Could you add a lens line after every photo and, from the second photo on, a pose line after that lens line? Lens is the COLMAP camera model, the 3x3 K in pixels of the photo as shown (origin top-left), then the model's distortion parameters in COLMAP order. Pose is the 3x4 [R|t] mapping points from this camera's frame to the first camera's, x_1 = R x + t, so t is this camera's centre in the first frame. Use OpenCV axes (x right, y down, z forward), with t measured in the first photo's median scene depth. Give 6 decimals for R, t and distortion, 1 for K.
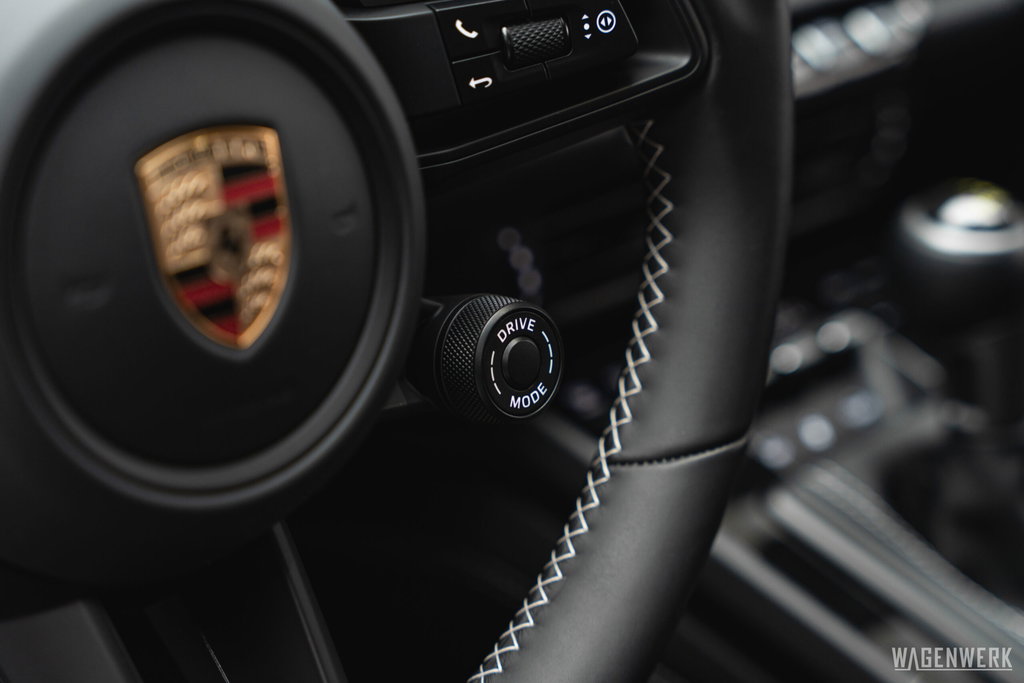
lens RADIAL K [[2036.0, 0, 512.8], [0, 2036.0, 342.3], [0, 0, 1]] dist [-0.051348, 0.000000]
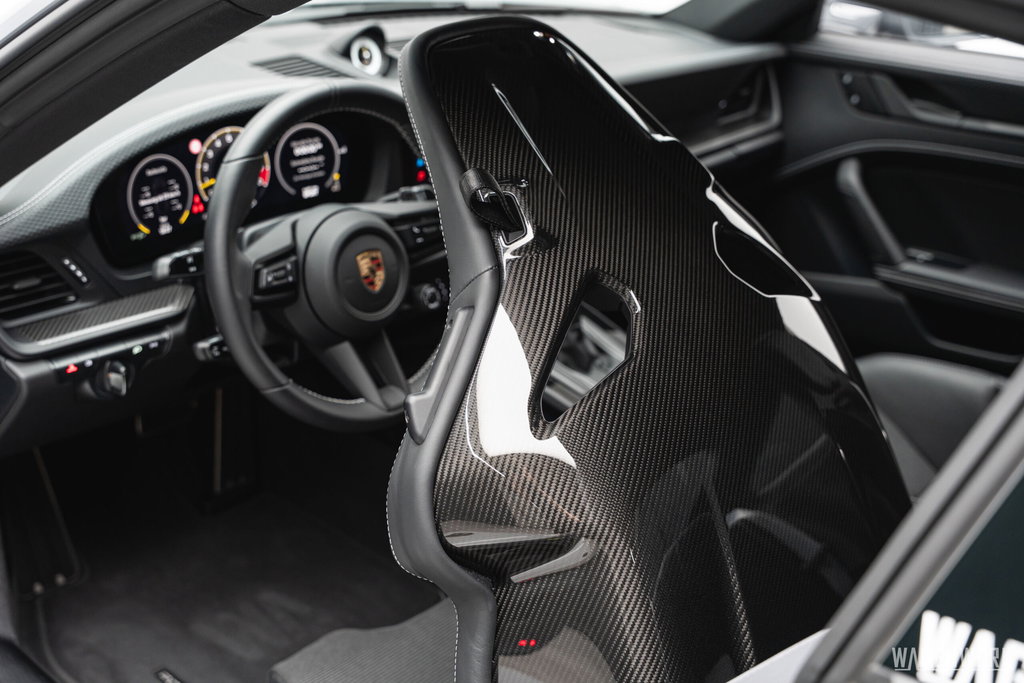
lens RADIAL K [[1253.5, 0, 502.9], [0, 1253.5, 350.9], [0, 0, 1]] dist [-0.012855, 0.000000]
pose [[0.998096, -0.060963, 0.009360, 0.139270], [0.061200, 0.997744, -0.027584, 0.234578], [-0.007657, 0.028104, 0.999576, -1.991893]]
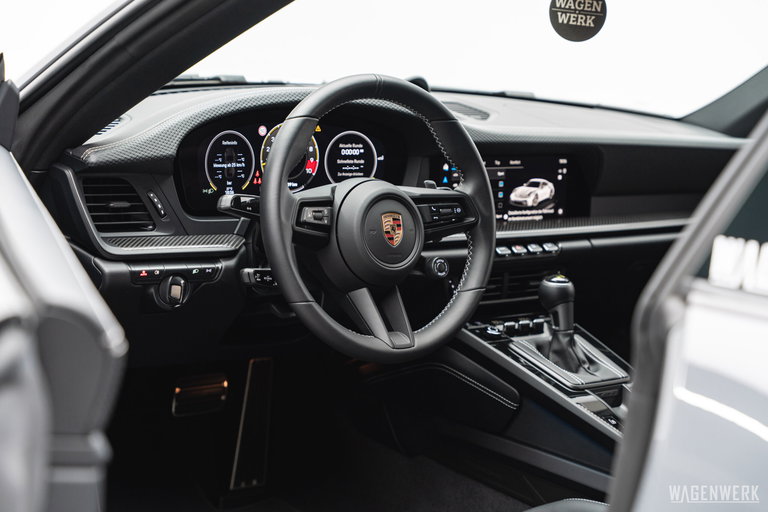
lens RADIAL K [[1379.7, 0, 384.0], [0, 1379.7, 258.2], [0, 0, 1]] dist [-0.008490, 0.000000]
pose [[0.993750, 0.026407, -0.108464, 0.268409], [-0.055370, 0.960274, -0.273511, 1.067663], [0.096932, 0.277807, 0.955734, -2.744805]]
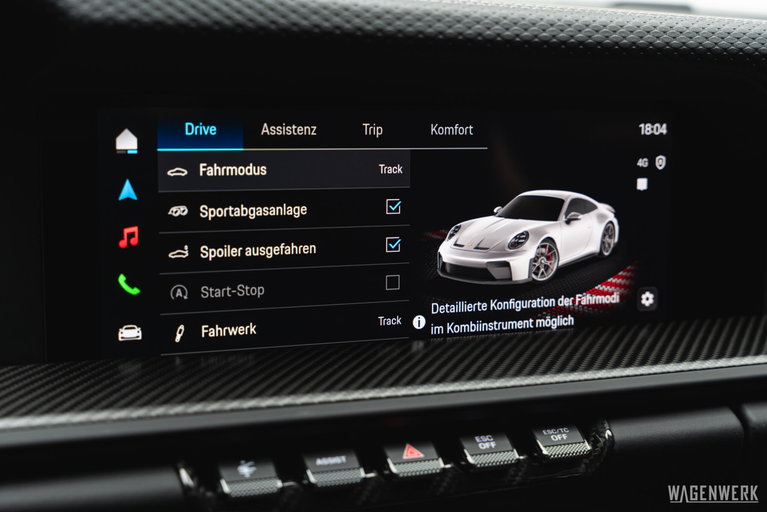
lens RADIAL K [[1201.4, 0, 386.0], [0, 1201.4, 251.7], [0, 0, 1]] dist [0.002586, 0.000000]
pose [[0.927022, 0.026507, -0.374068, 0.561345], [-0.137114, 0.952391, -0.272309, -0.088928], [0.349041, 0.303726, 0.886522, 0.596091]]
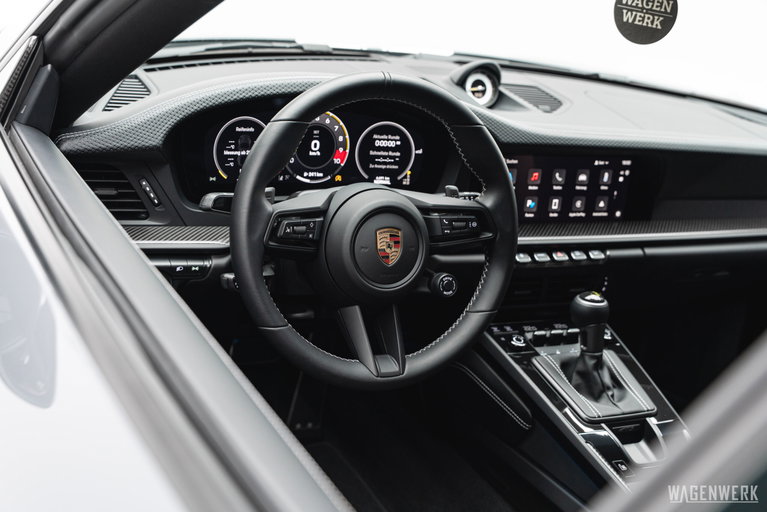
lens RADIAL K [[965.0, 0, 390.8], [0, 965.0, 253.6], [0, 0, 1]] dist [-0.027935, 0.000000]
pose [[0.946787, 0.148465, -0.285574, 0.571514], [-0.193618, 0.971484, -0.136860, 0.302108], [0.257112, 0.184870, 0.948534, -1.425095]]
